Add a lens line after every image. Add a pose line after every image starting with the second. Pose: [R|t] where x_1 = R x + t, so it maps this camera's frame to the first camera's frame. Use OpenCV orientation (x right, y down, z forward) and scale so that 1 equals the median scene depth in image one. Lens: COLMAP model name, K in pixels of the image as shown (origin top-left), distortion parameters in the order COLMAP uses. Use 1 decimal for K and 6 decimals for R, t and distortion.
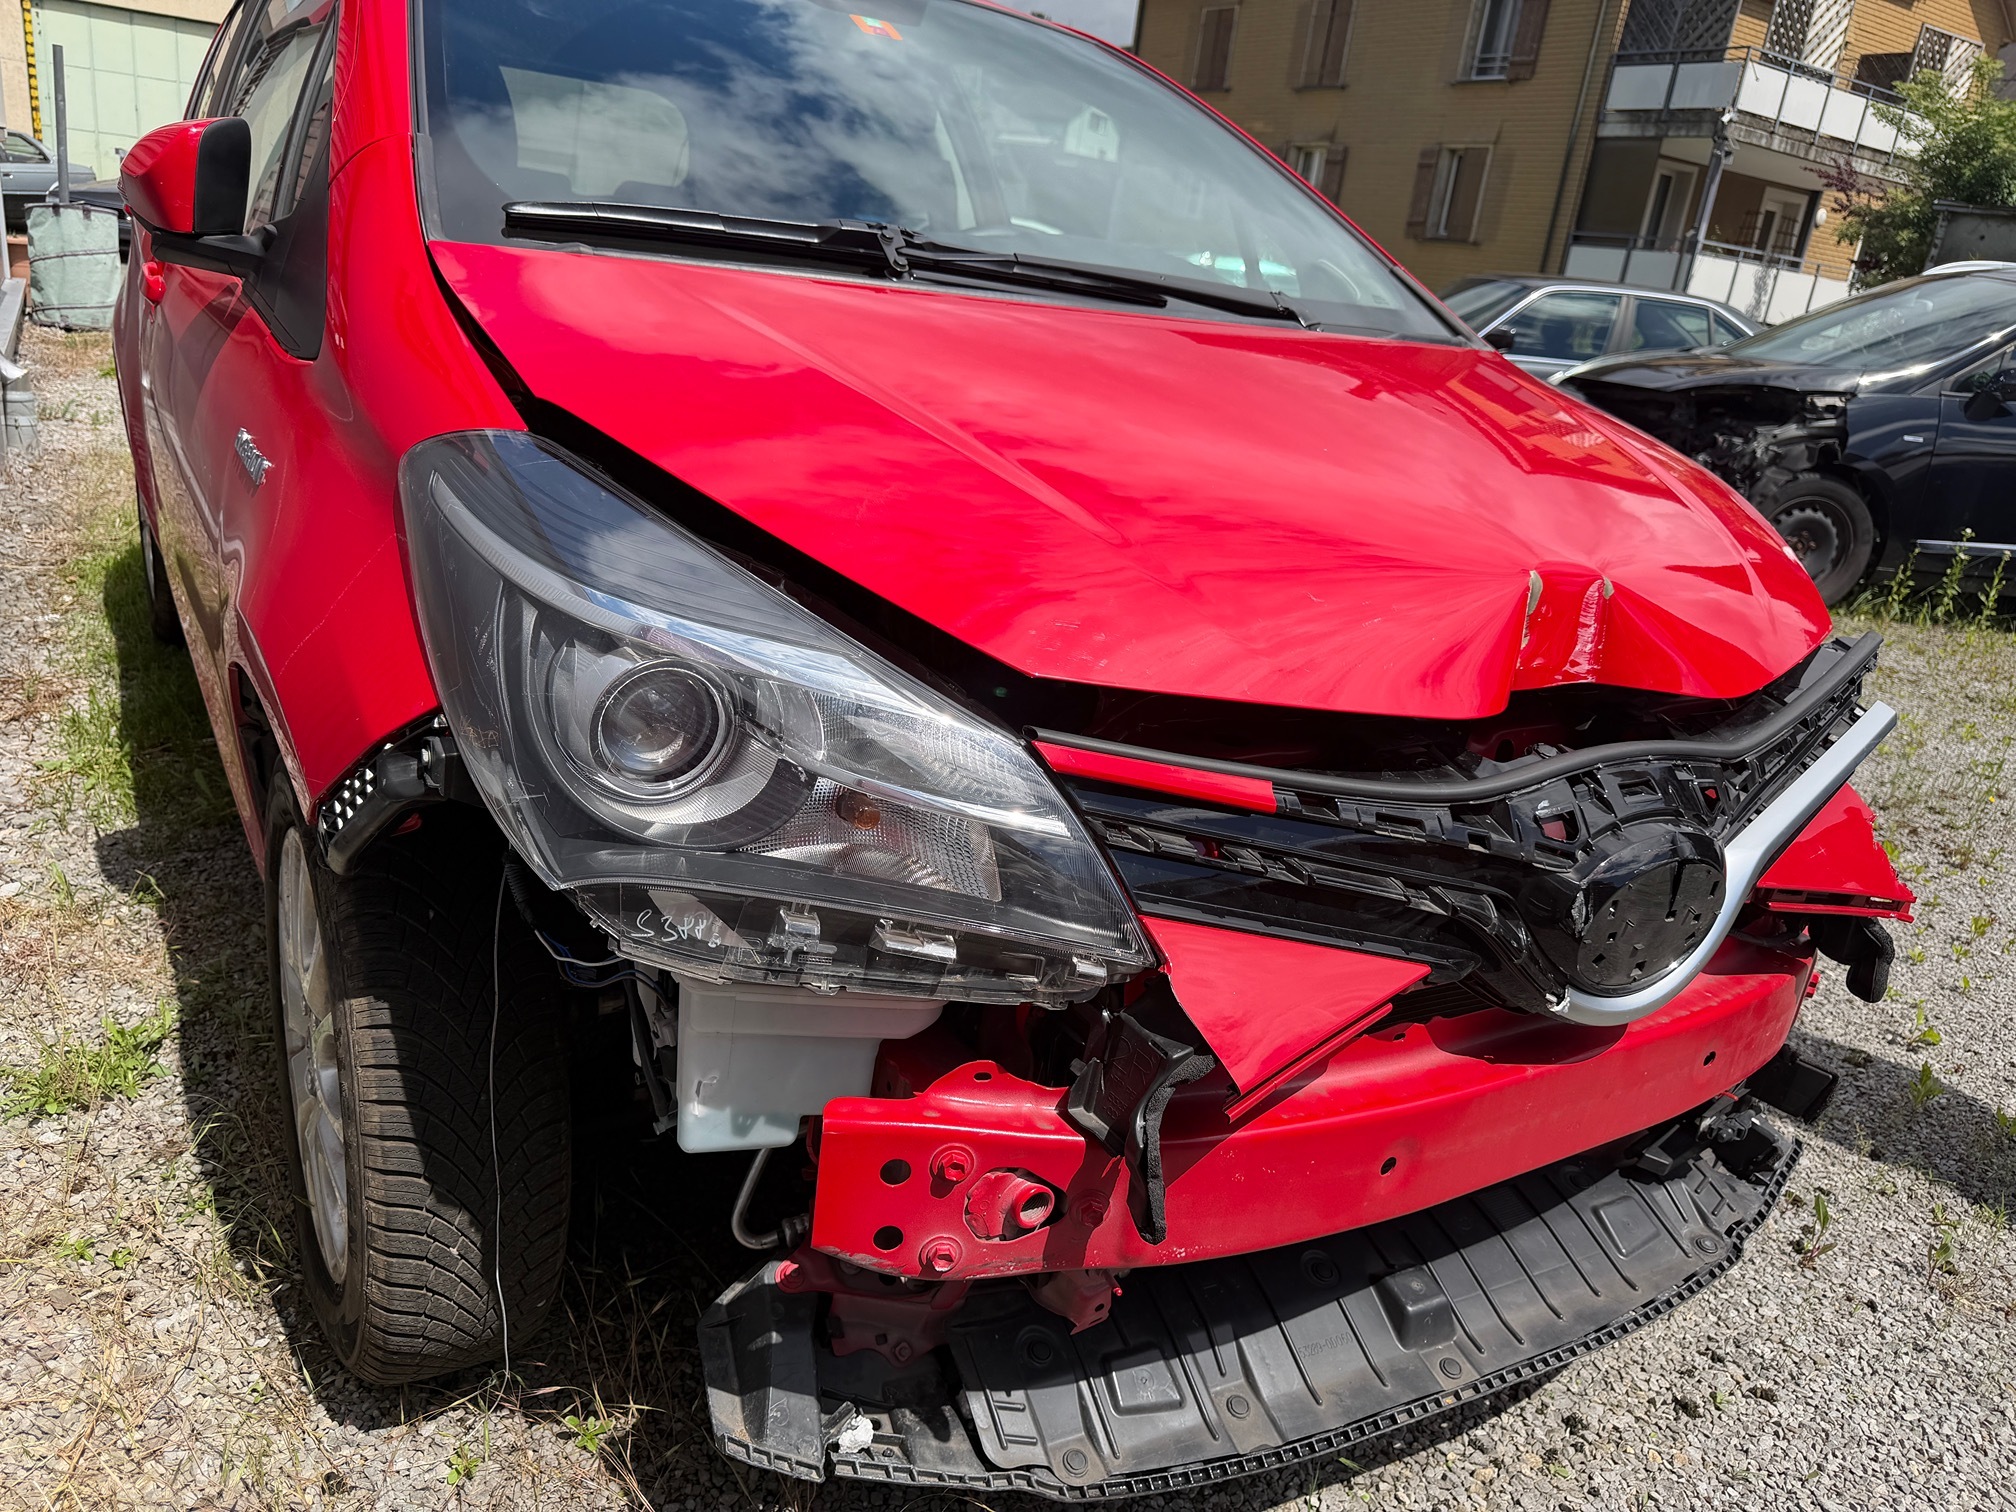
lens RADIAL K [[1493.2, 0, 1040.6], [0, 1493.2, 697.5], [0, 0, 1]] dist [0.004586, -0.013049]
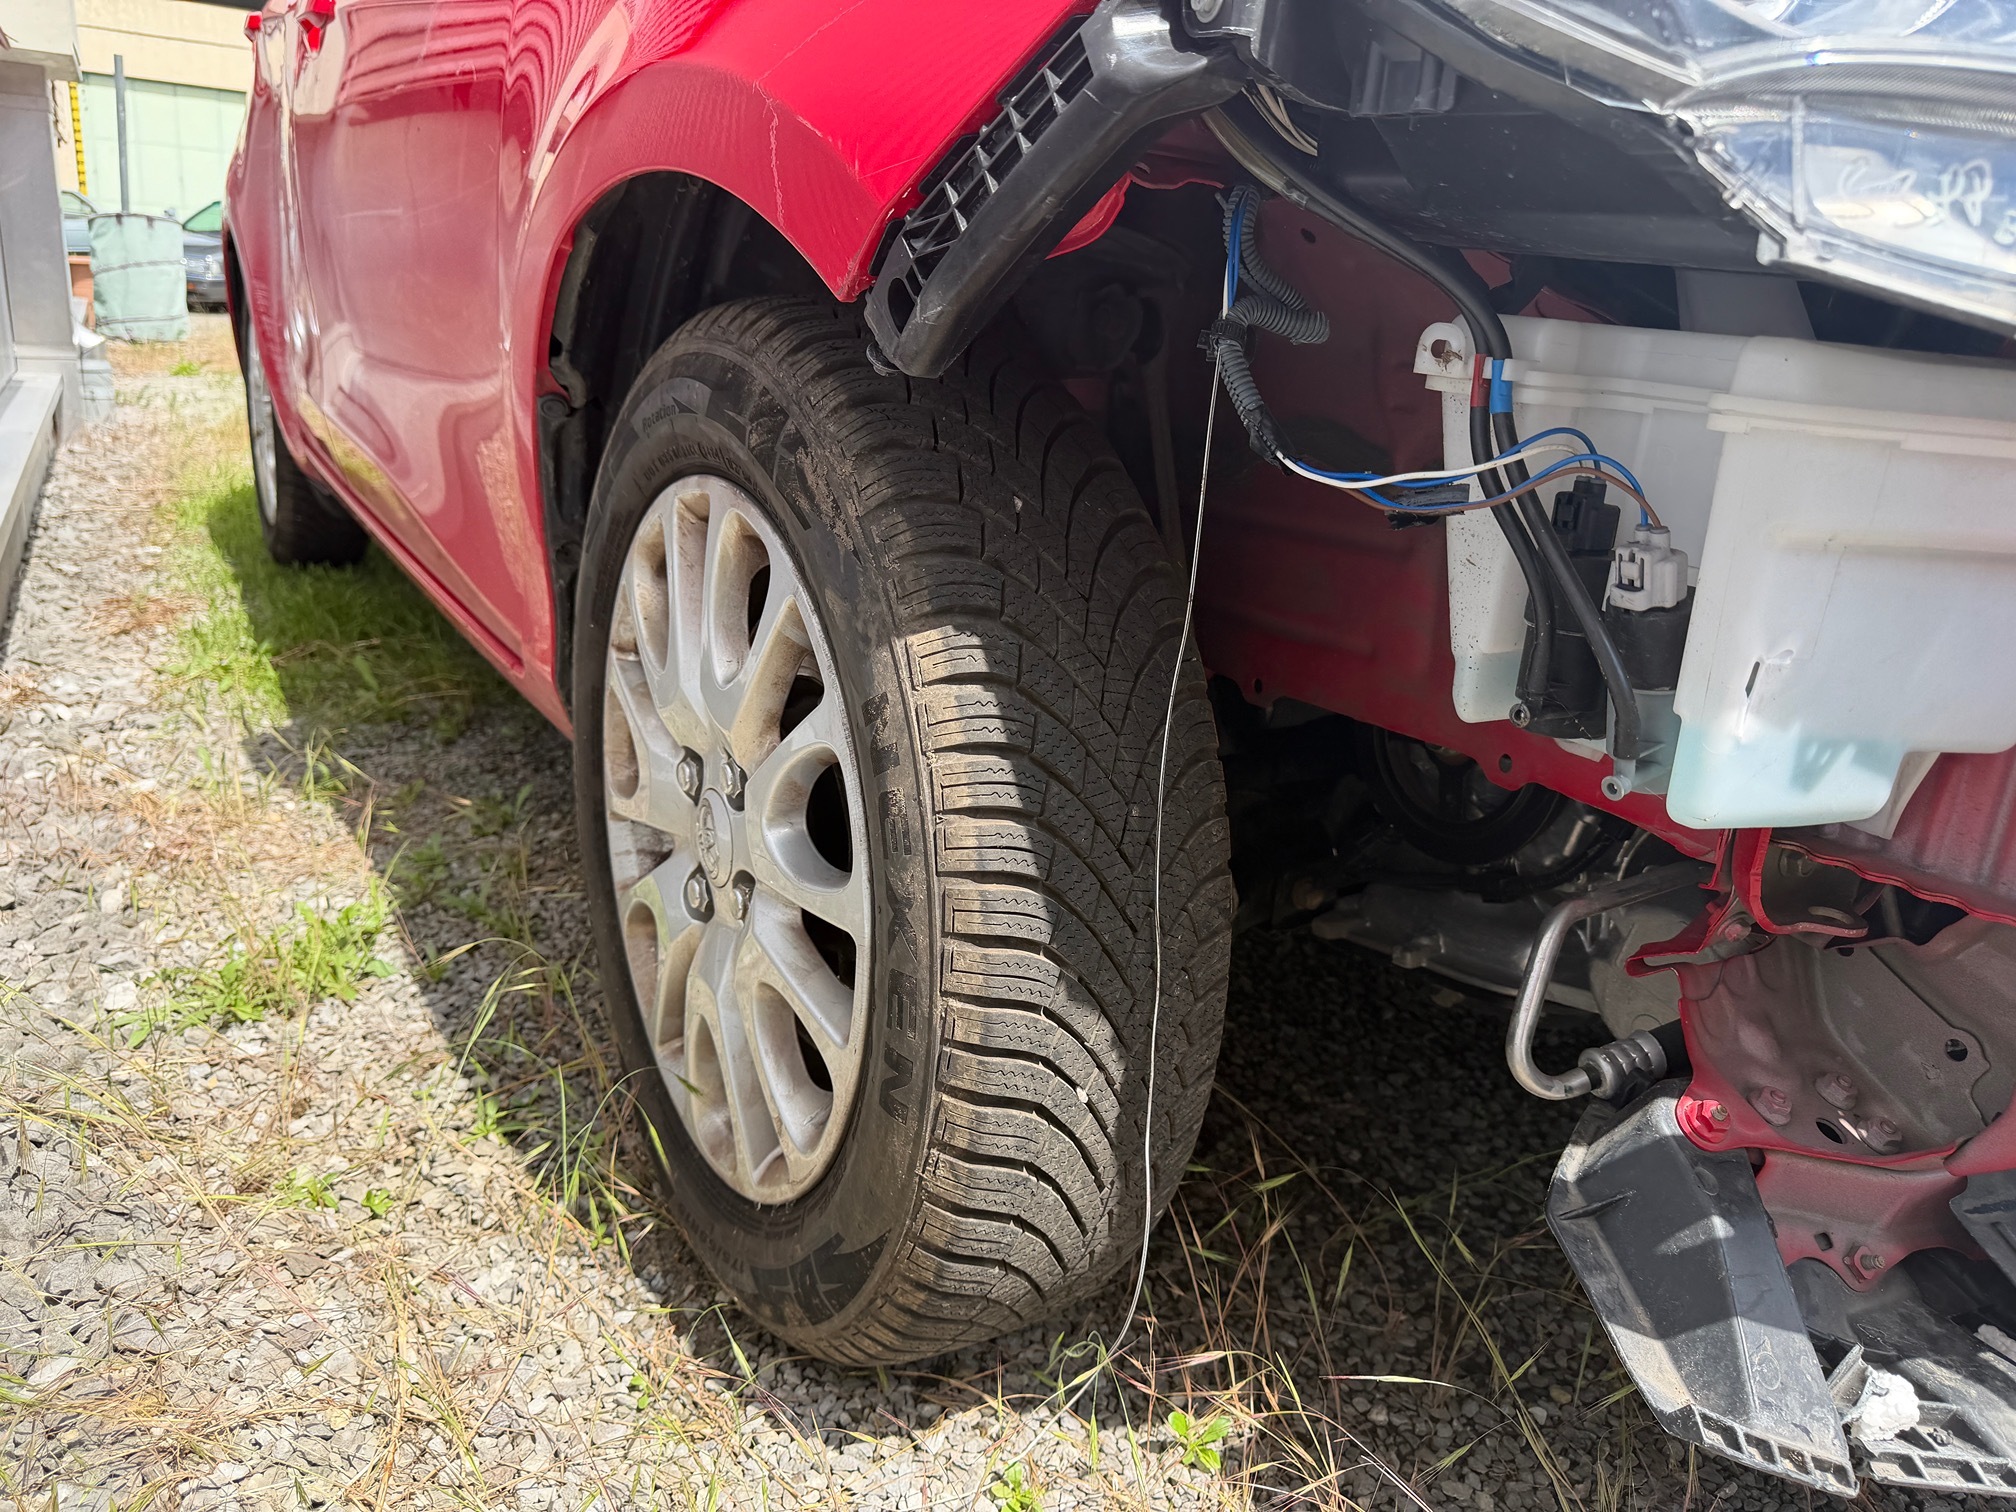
lens RADIAL K [[1453.7, 0, 998.8], [0, 1453.7, 694.8], [0, 0, 1]] dist [0.021188, -0.040498]
pose [[0.999058, -0.036728, -0.023116, -0.342089], [0.035484, 0.998011, -0.052100, 0.208773], [0.024984, 0.051230, 0.998374, 0.375897]]
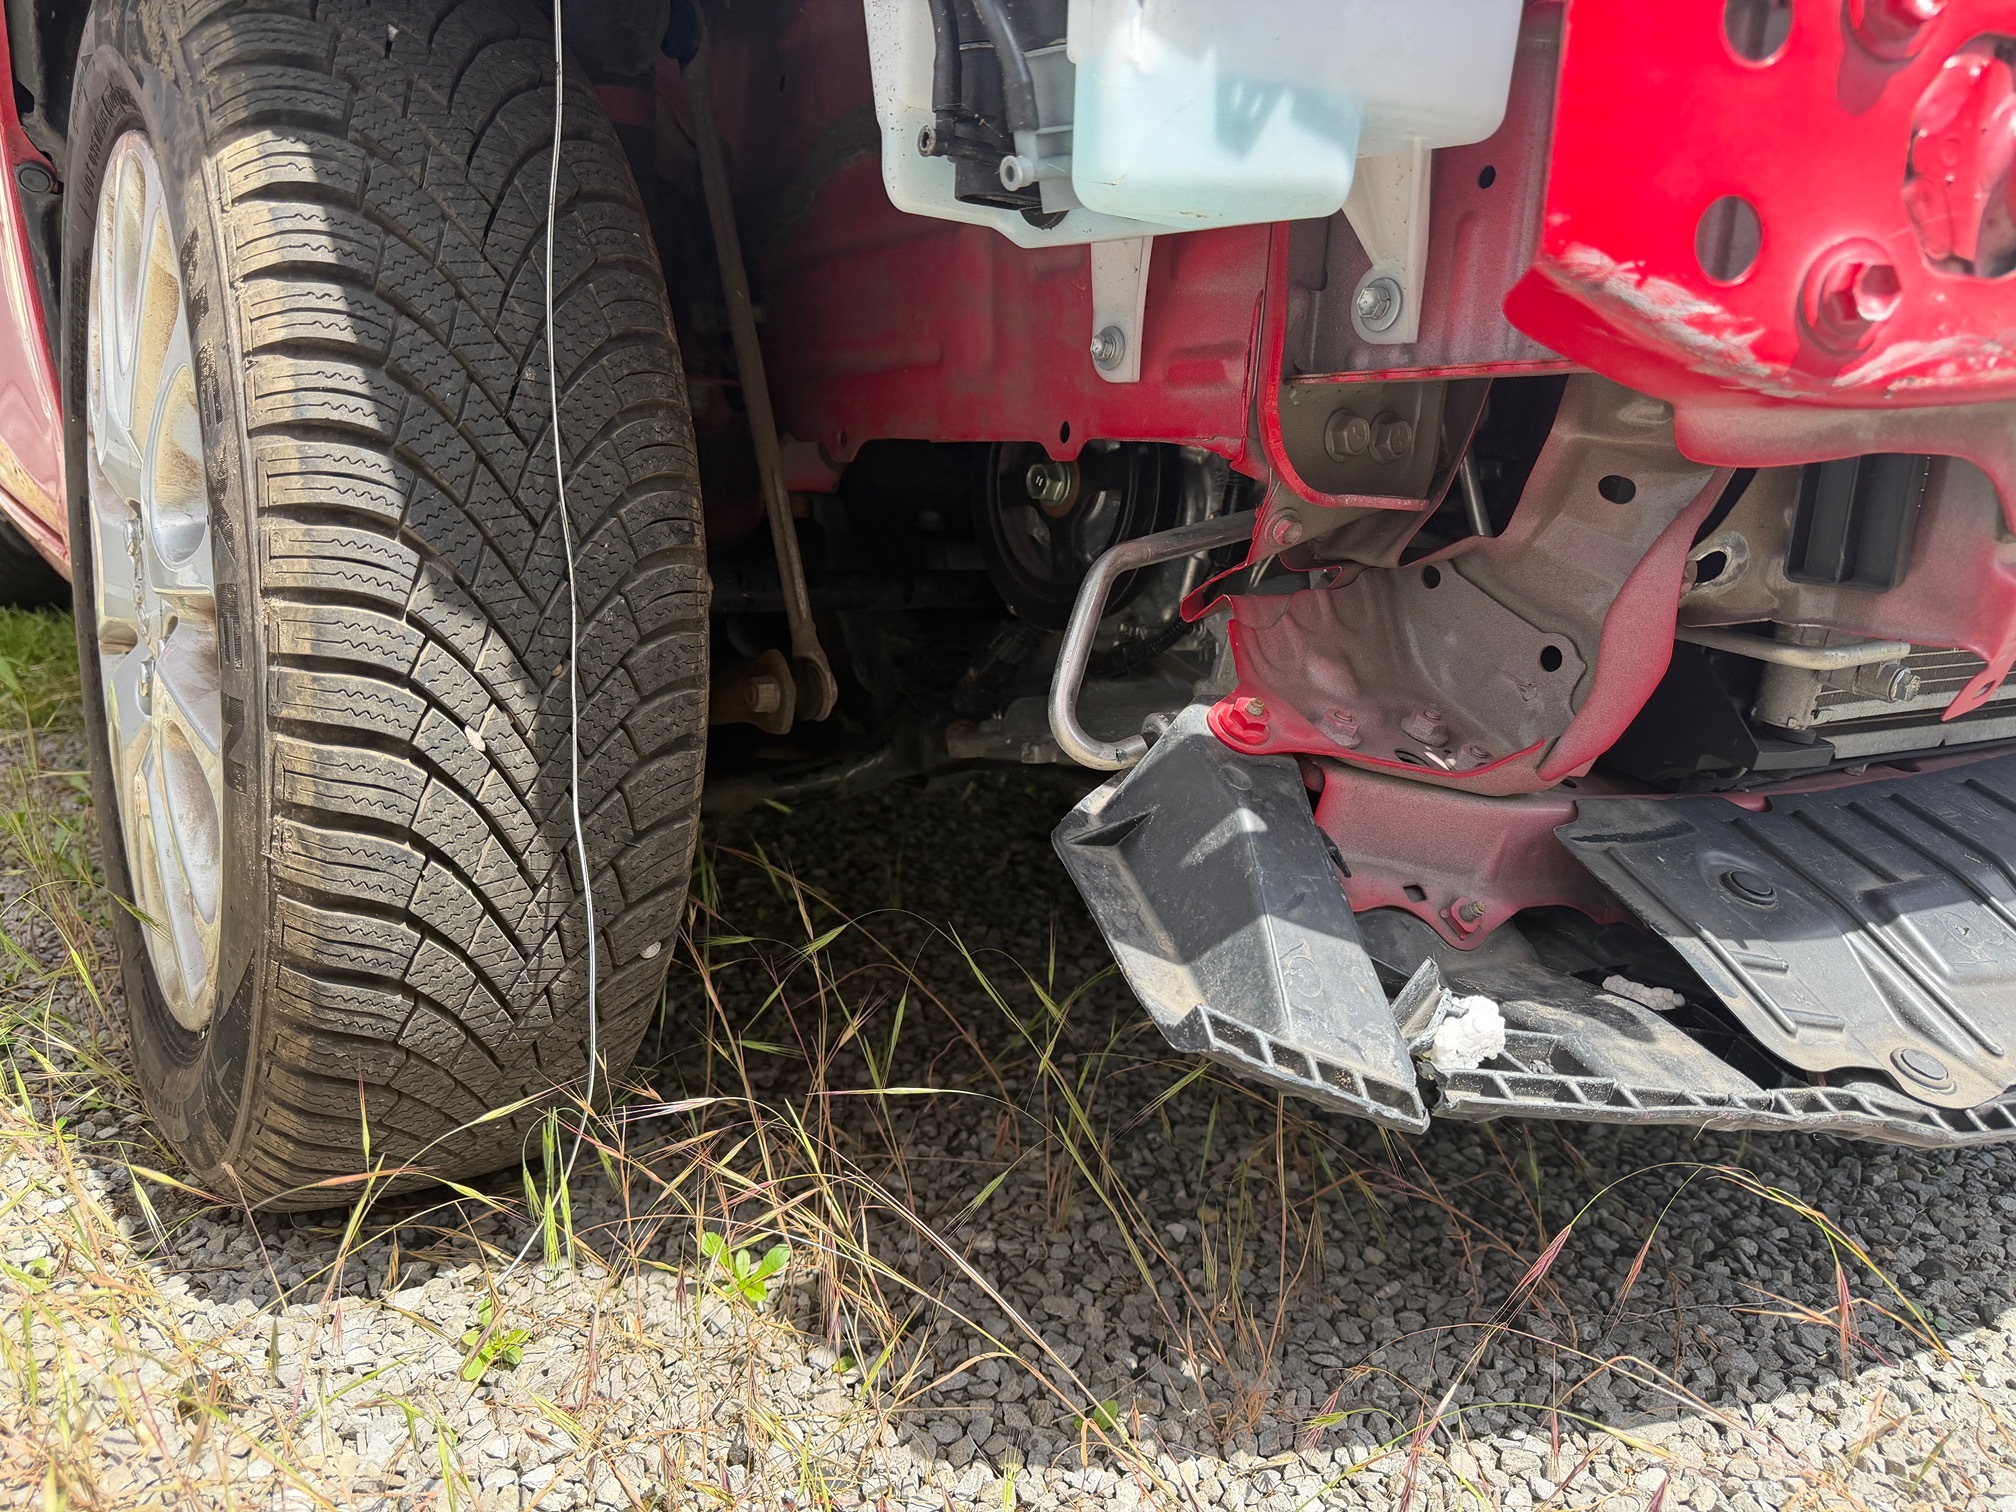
lens RADIAL K [[1421.0, 0, 1014.4], [0, 1421.0, 754.4], [0, 0, 1]] dist [0.041251, -0.070655]
pose [[0.993848, -0.079980, 0.076605, -0.225874], [0.088610, 0.989192, -0.116825, 0.369059], [-0.066434, 0.122894, 0.990194, 0.484774]]
